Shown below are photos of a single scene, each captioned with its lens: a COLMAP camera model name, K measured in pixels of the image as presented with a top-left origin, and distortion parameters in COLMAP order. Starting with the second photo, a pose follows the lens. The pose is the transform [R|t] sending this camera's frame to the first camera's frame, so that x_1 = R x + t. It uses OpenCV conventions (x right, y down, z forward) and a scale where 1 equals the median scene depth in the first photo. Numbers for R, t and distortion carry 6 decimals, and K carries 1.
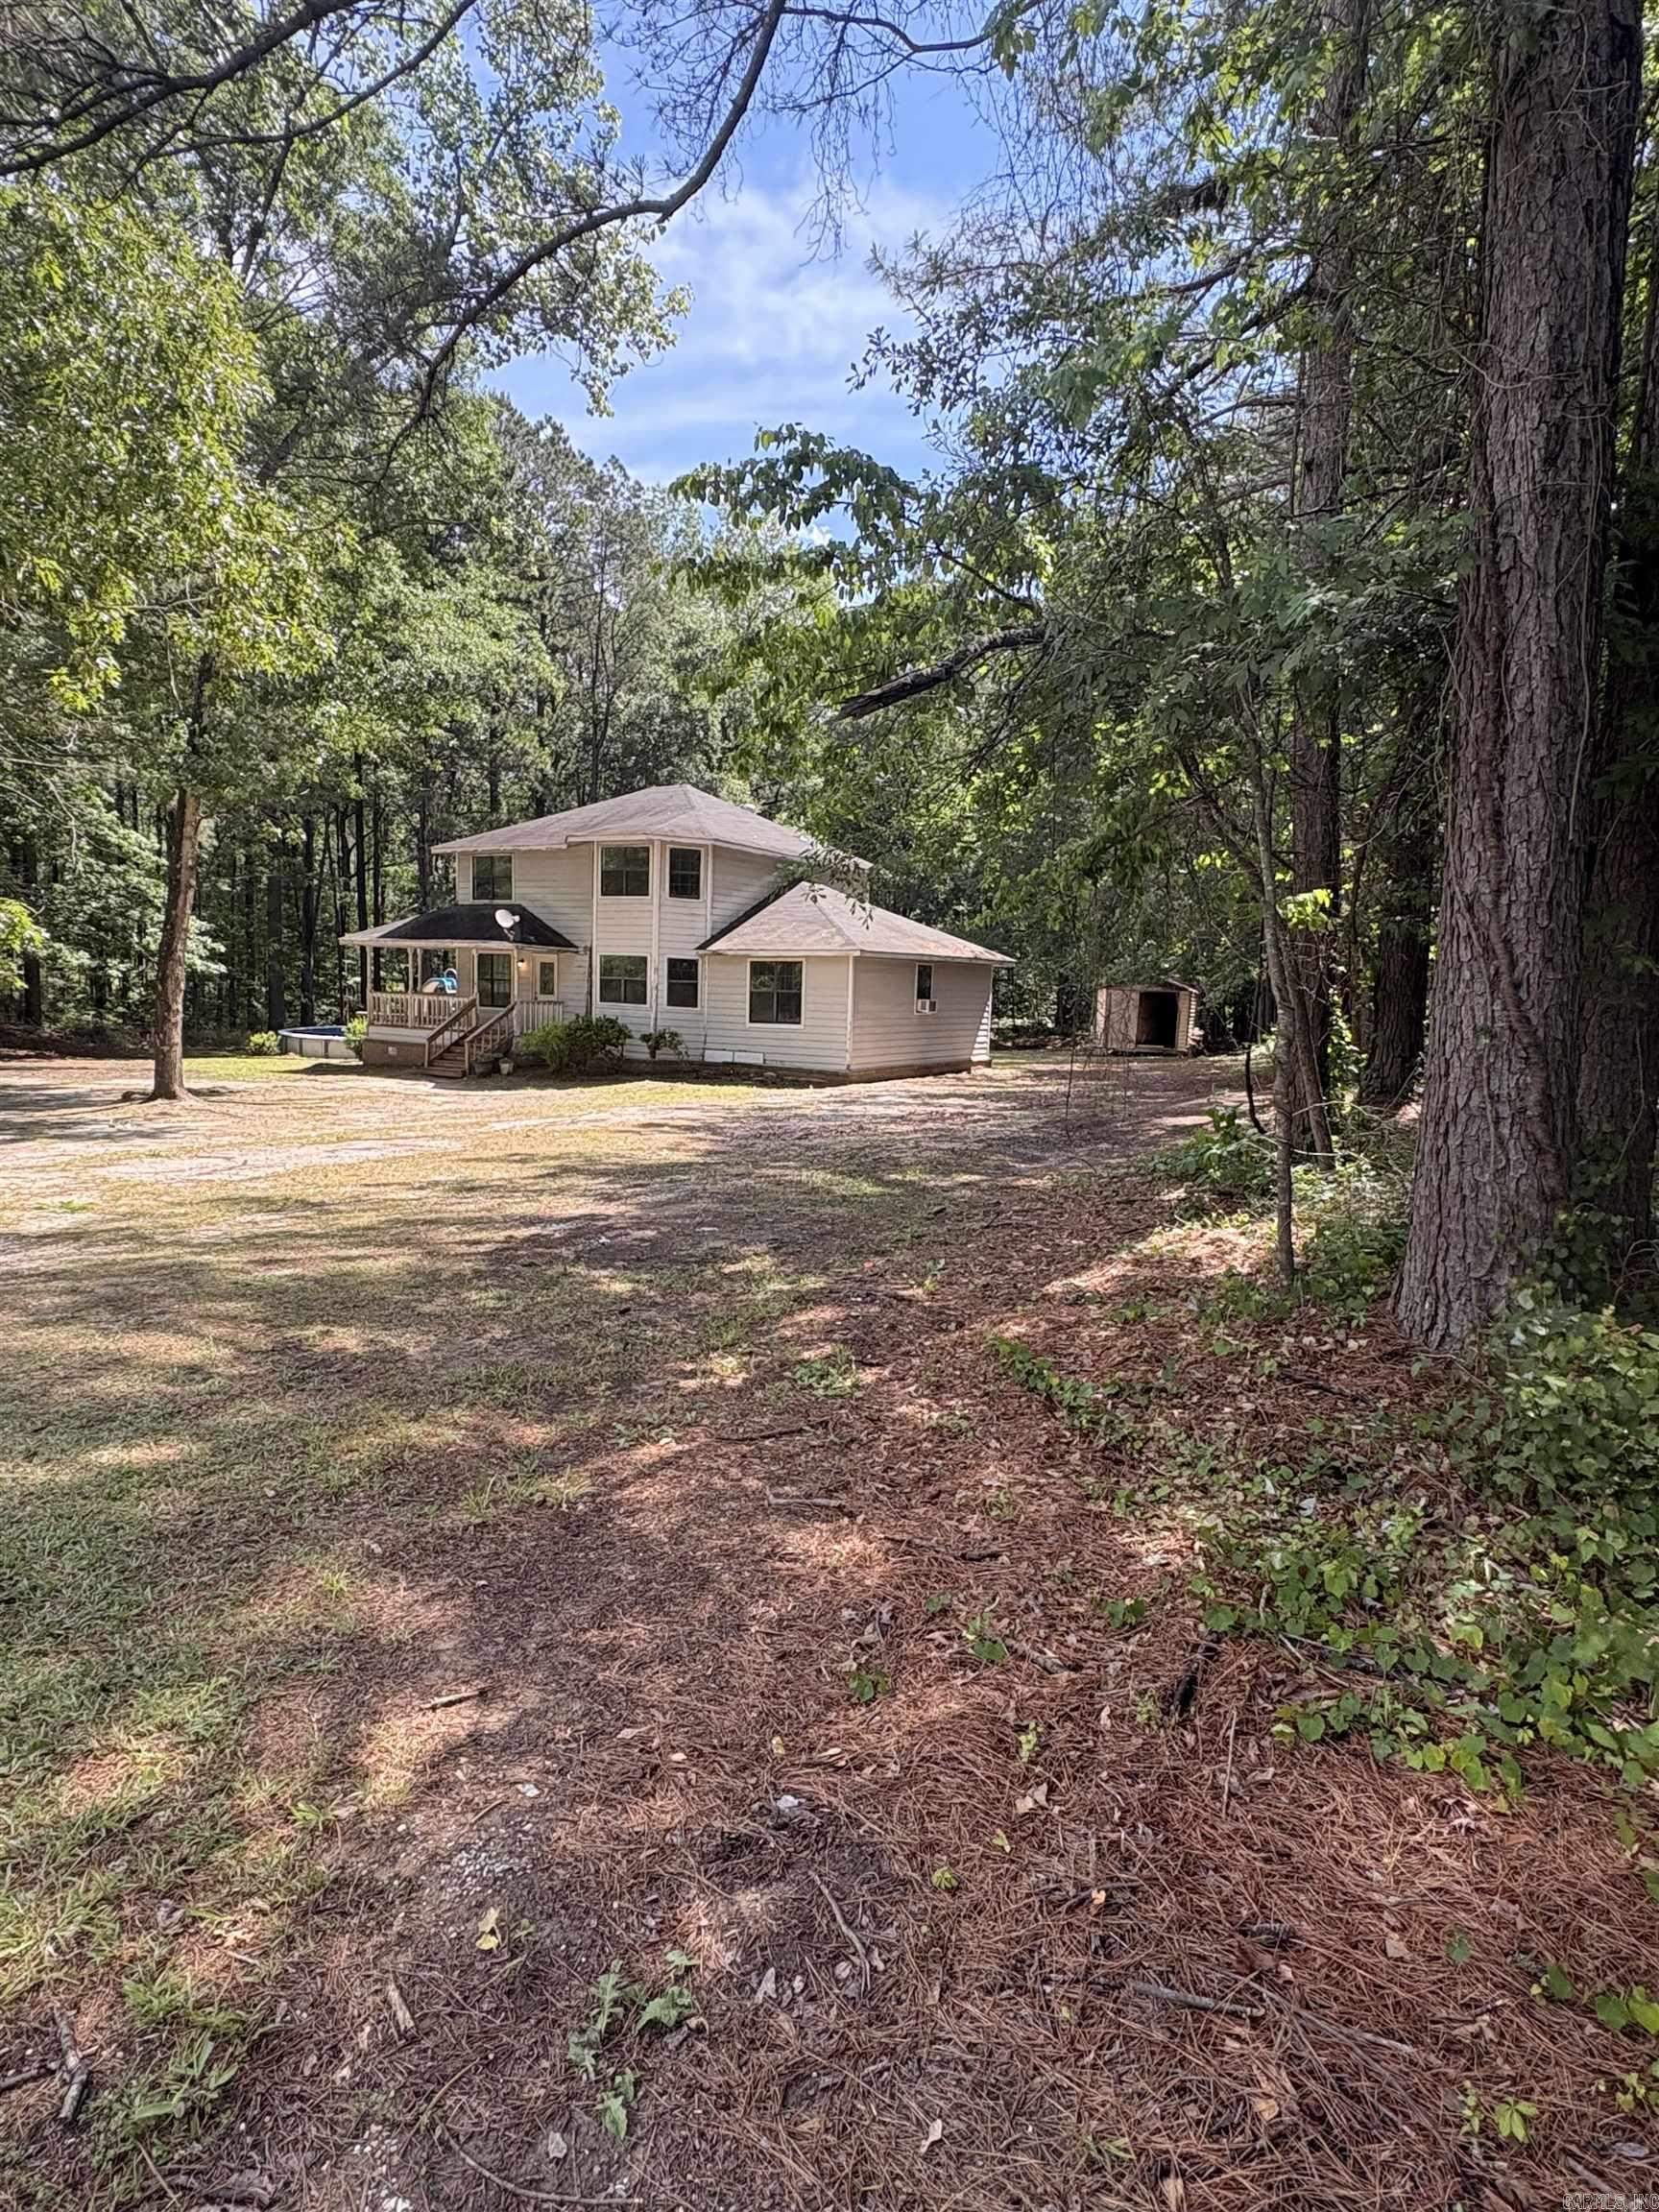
lens RADIAL K [[1222.5, 0, 829.5], [0, 1222.5, 1106.0], [0, 0, 1]] dist [-0.005710, -0.001363]
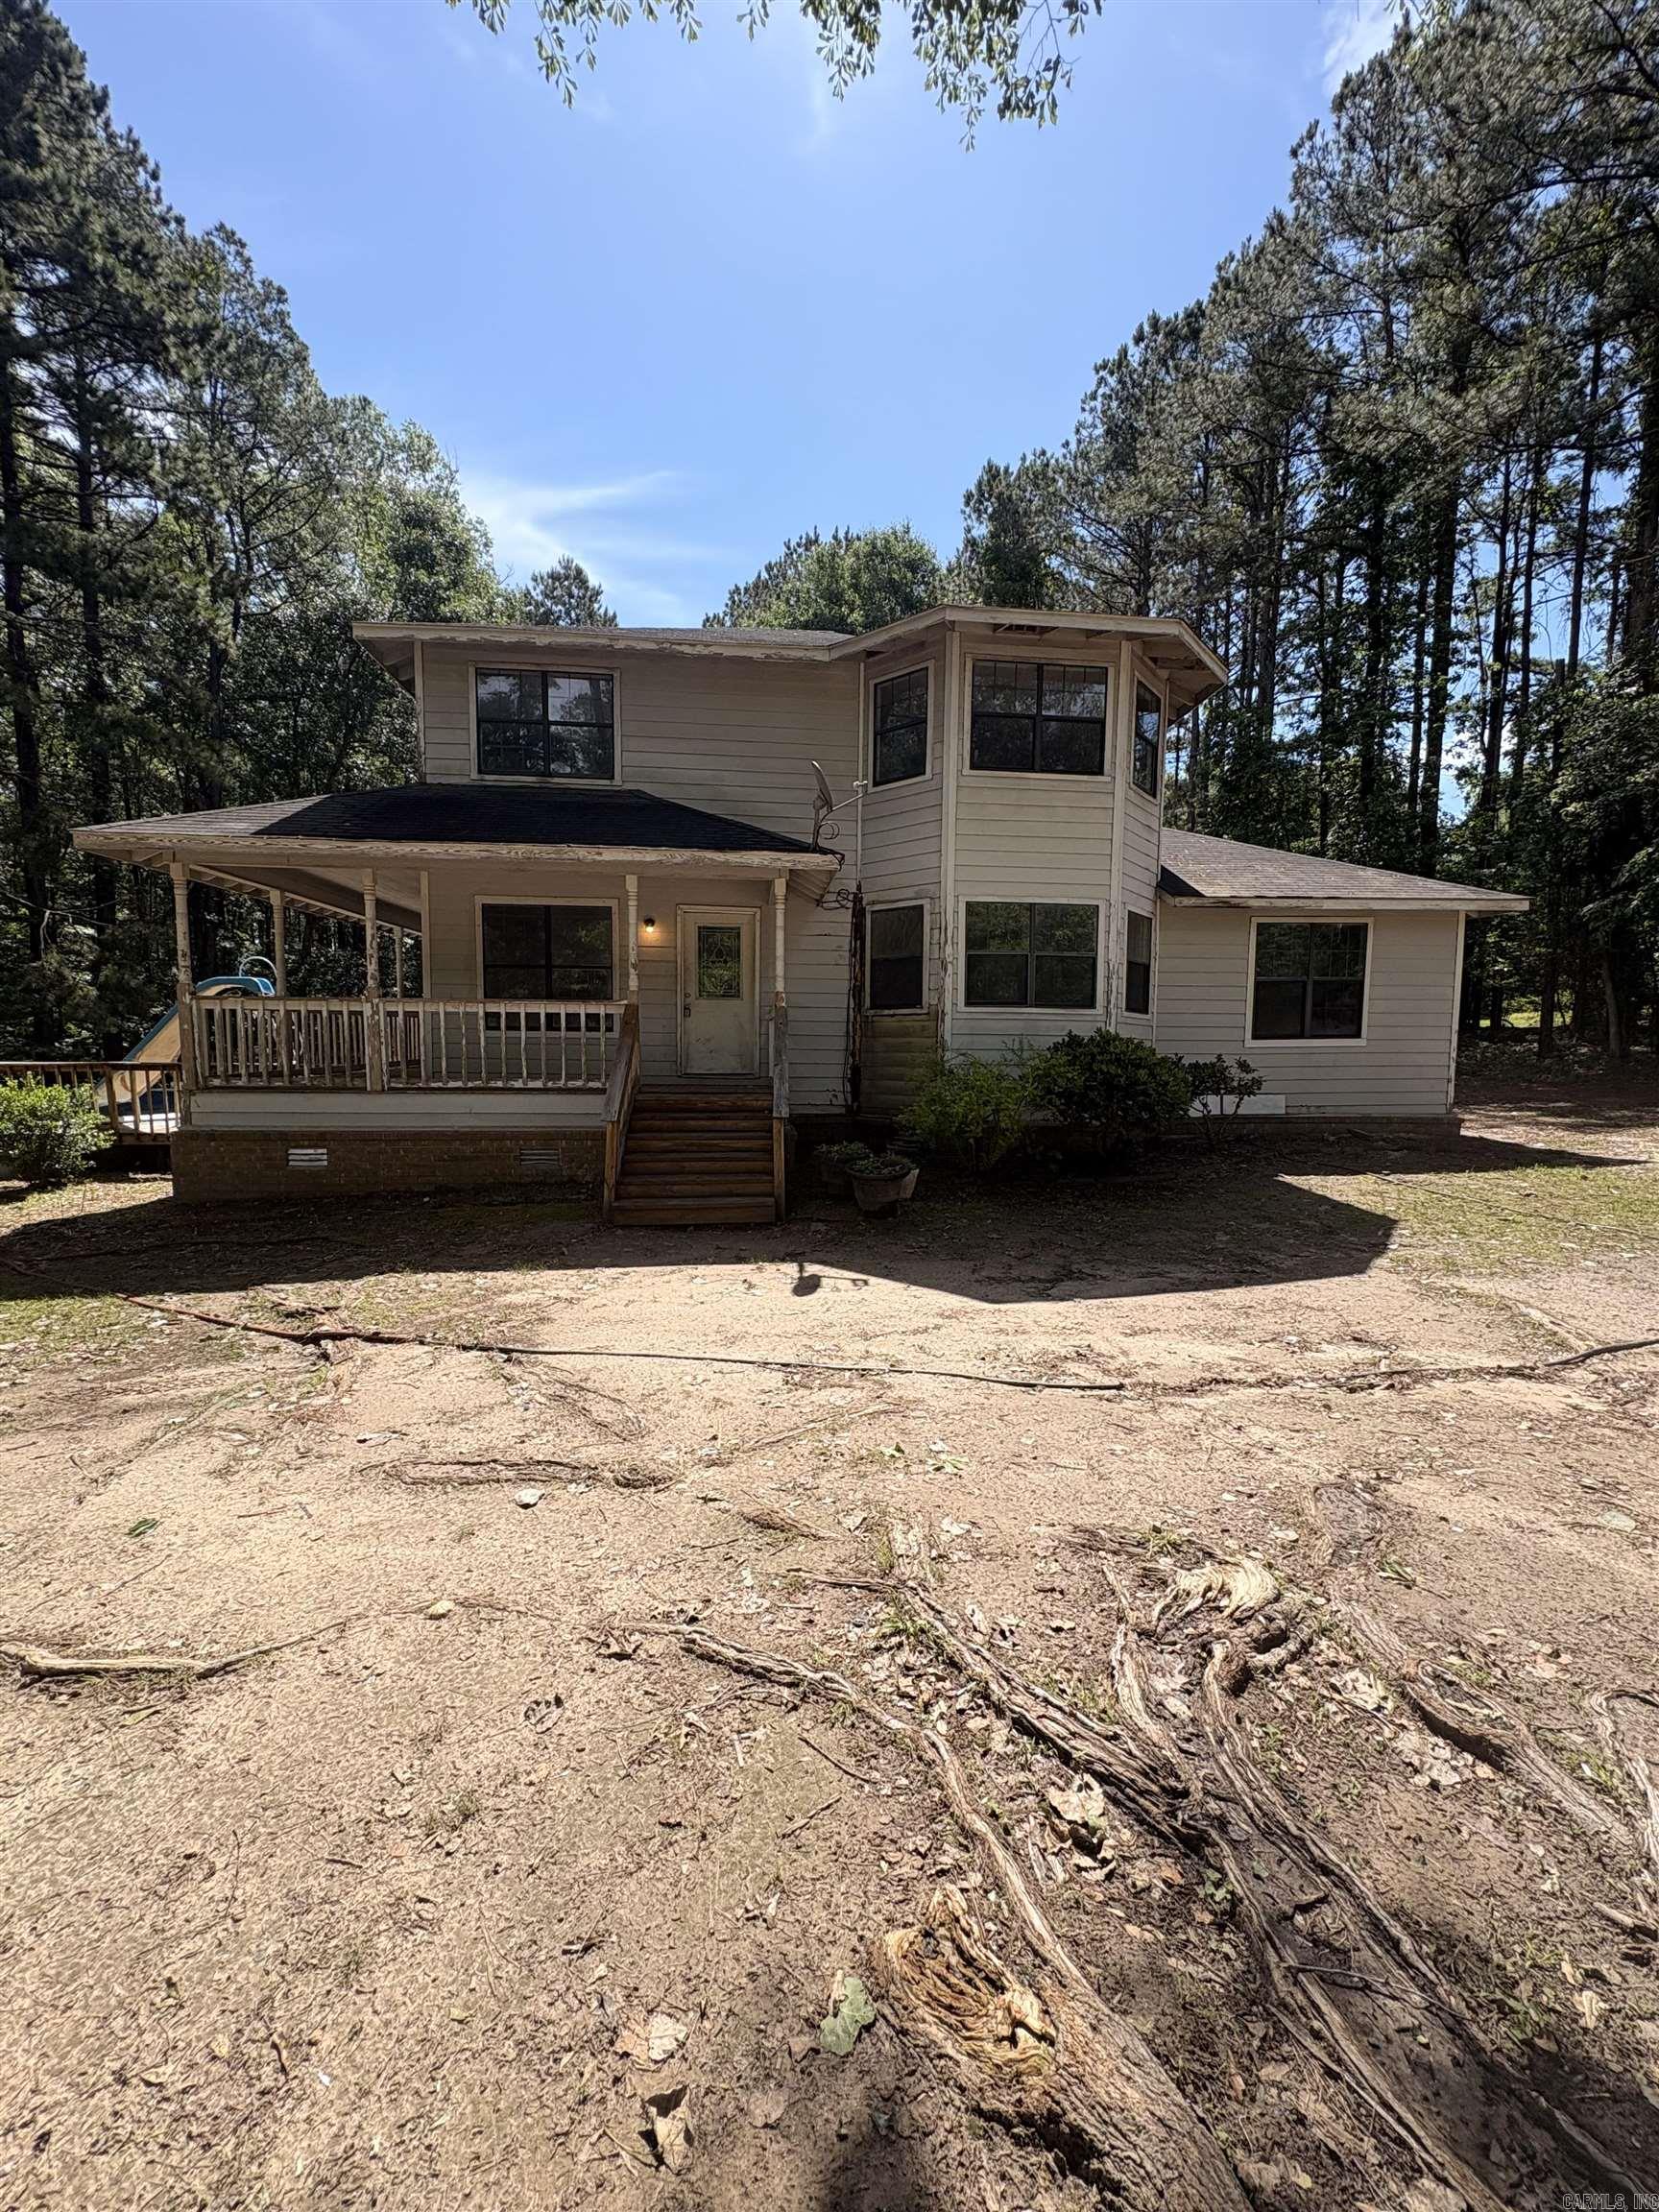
lens RADIAL K [[883.7, 0, 829.5], [0, 883.7, 1106.0], [0, 0, 1]] dist [0.000576, -0.000591]
pose [[0.759642, -0.078311, 0.645609, -0.457595], [0.082015, 0.996334, 0.024352, -0.062693], [-0.645149, 0.034451, 0.763280, 0.811525]]
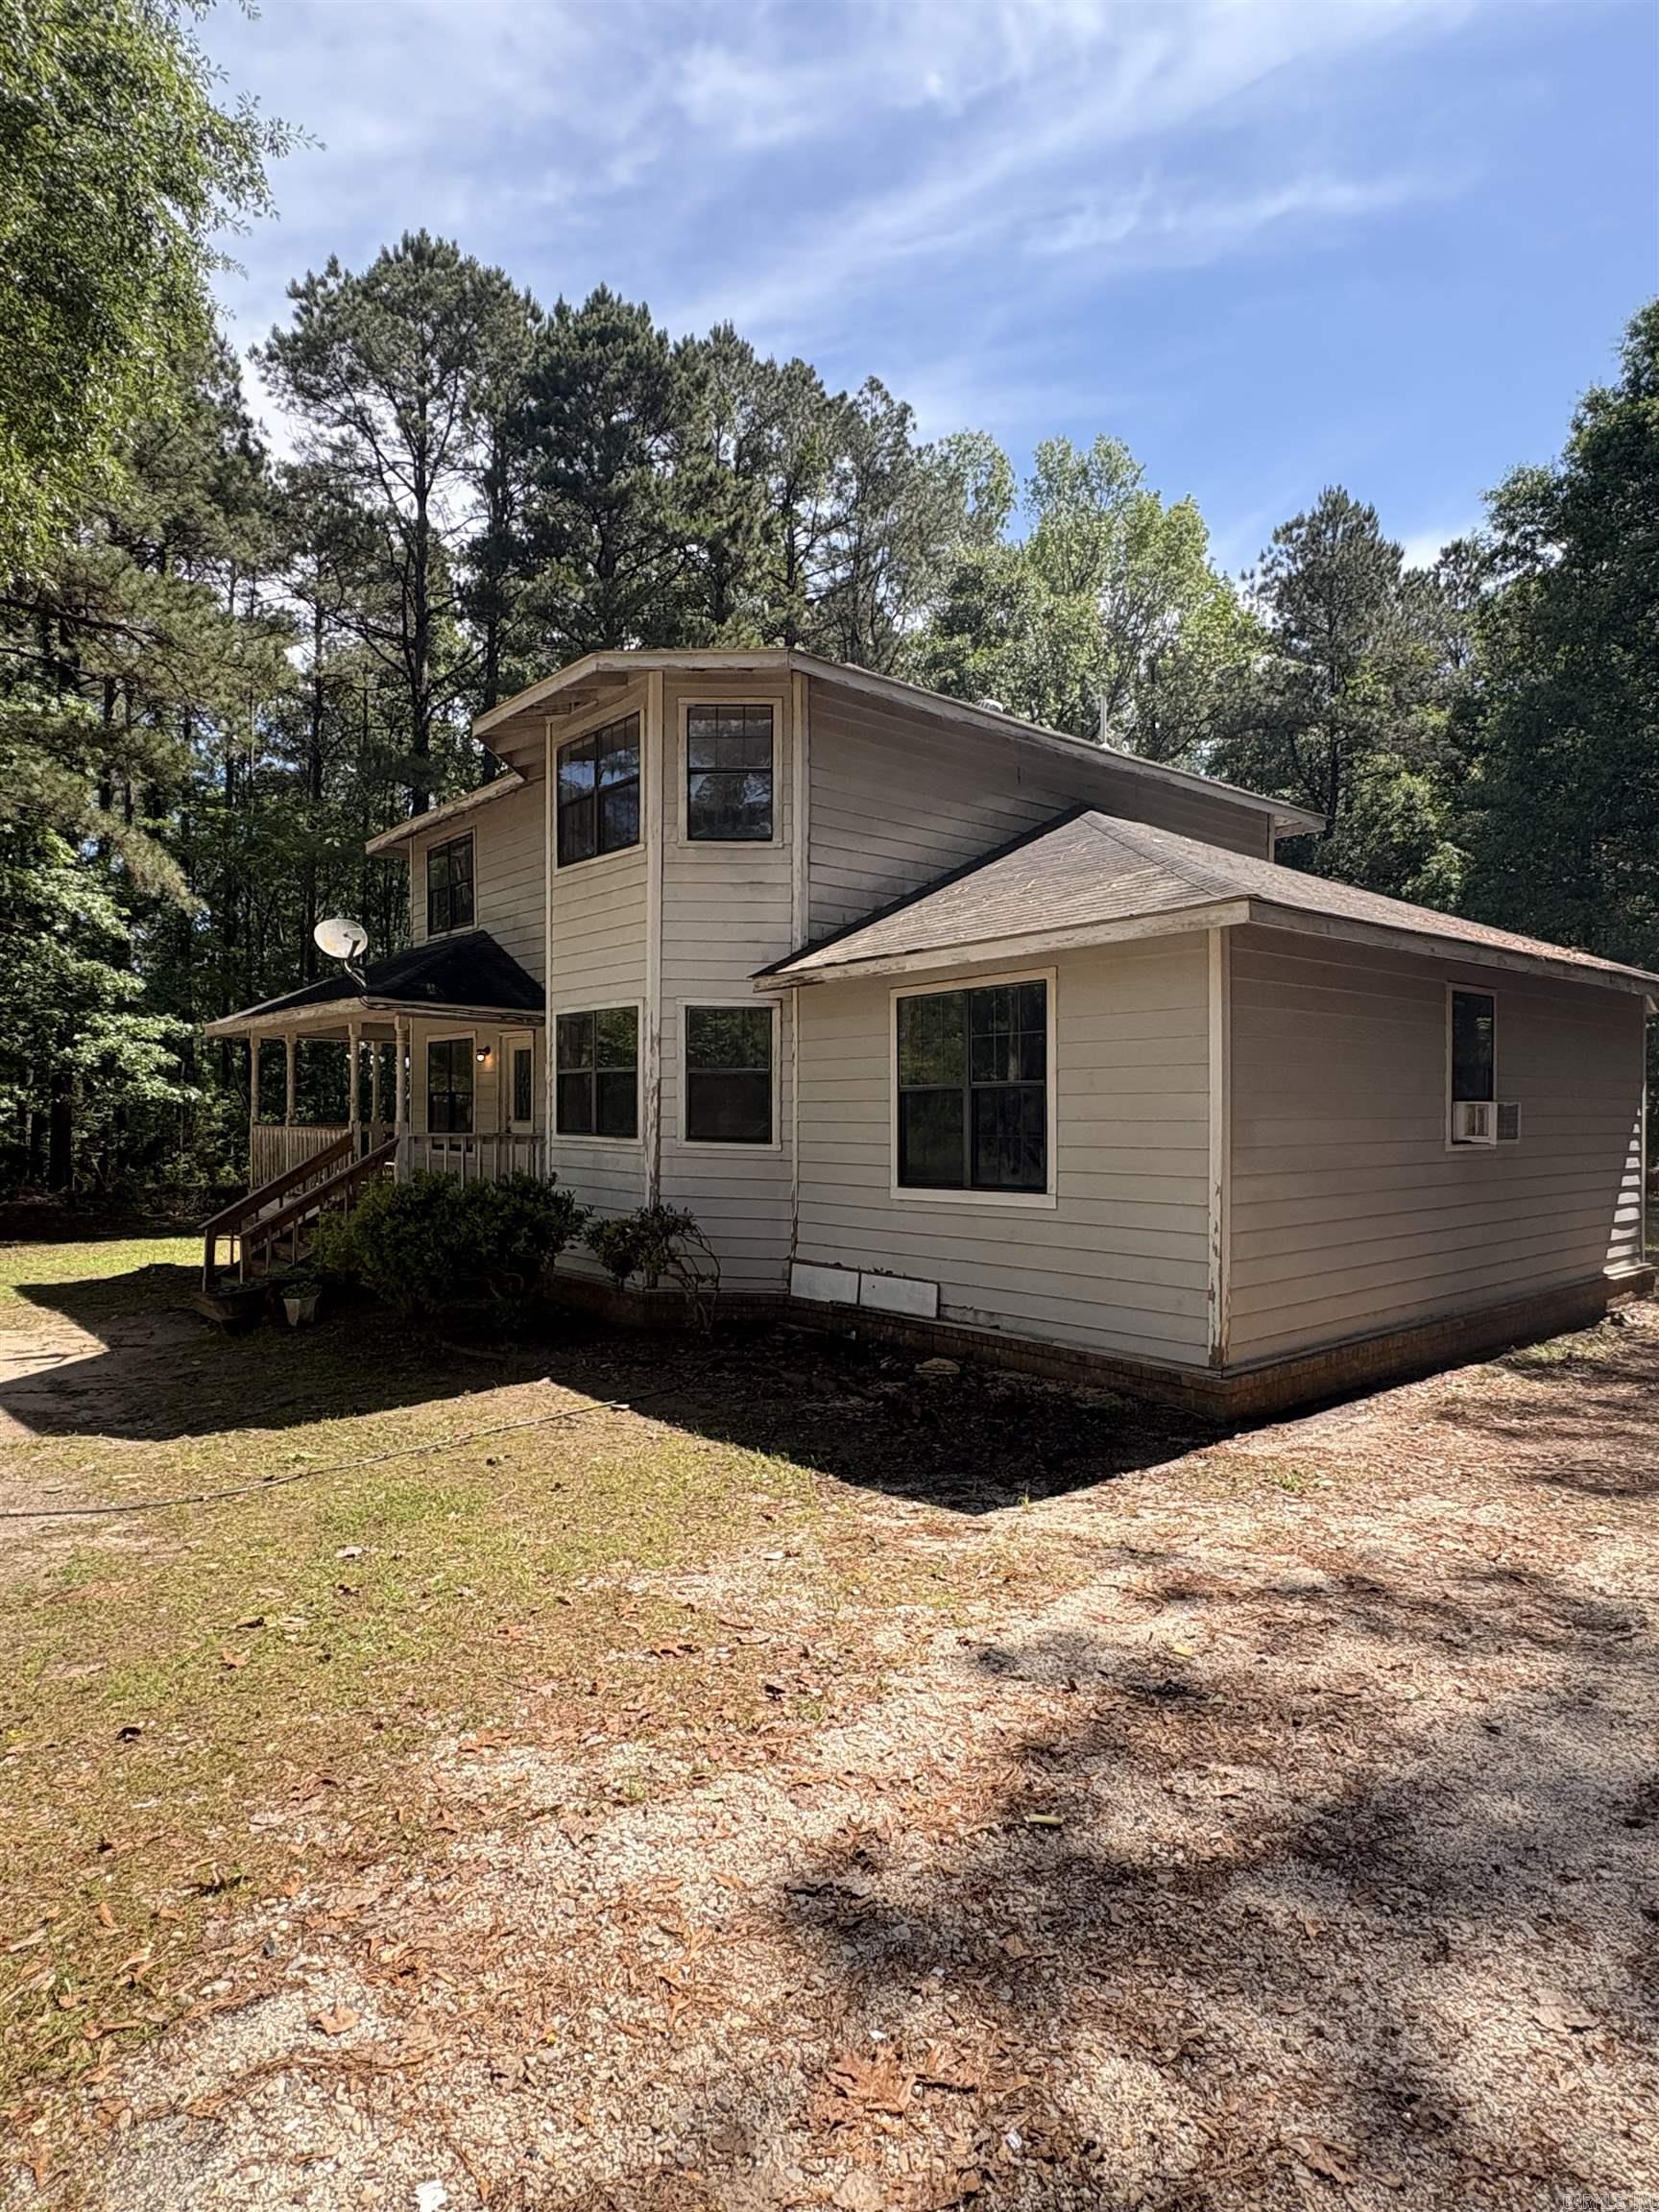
lens RADIAL K [[1222.5, 0, 829.5], [0, 1222.5, 1106.0], [0, 0, 1]] dist [-0.005710, -0.001363]
pose [[0.953391, -0.028953, -0.300344, 0.015215], [-0.003871, 0.994130, -0.108122, -0.053229], [0.301711, 0.104245, 0.947683, 0.671058]]
